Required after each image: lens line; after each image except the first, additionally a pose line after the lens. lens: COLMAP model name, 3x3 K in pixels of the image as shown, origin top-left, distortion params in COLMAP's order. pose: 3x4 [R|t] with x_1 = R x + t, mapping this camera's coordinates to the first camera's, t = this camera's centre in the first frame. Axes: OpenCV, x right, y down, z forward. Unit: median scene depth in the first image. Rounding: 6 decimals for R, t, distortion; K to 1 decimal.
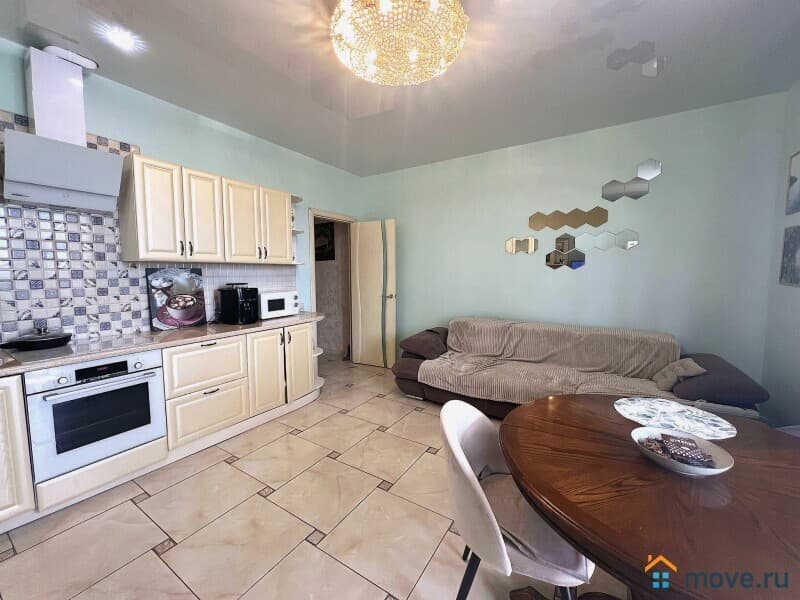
lens RADIAL K [[318.8, 0, 400.0], [0, 318.8, 300.0], [0, 0, 1]] dist [-0.001783, 0.000082]
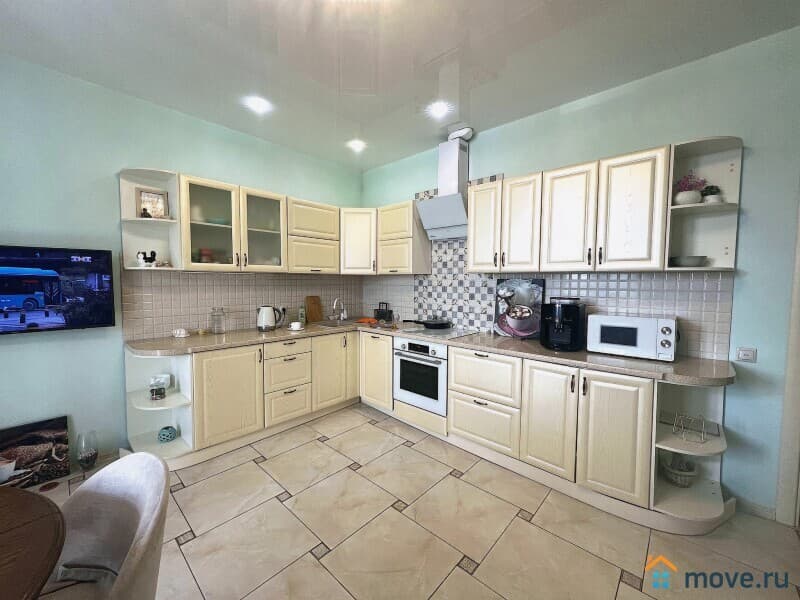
lens RADIAL K [[320.9, 0, 397.8], [0, 320.9, 298.5], [0, 0, 1]] dist [-0.000370, -0.000249]
pose [[-0.183355, 0.058542, -0.981302, 0.397334], [-0.091481, 0.992877, 0.076325, -0.083532], [0.978781, 0.103765, -0.176694, 0.846470]]
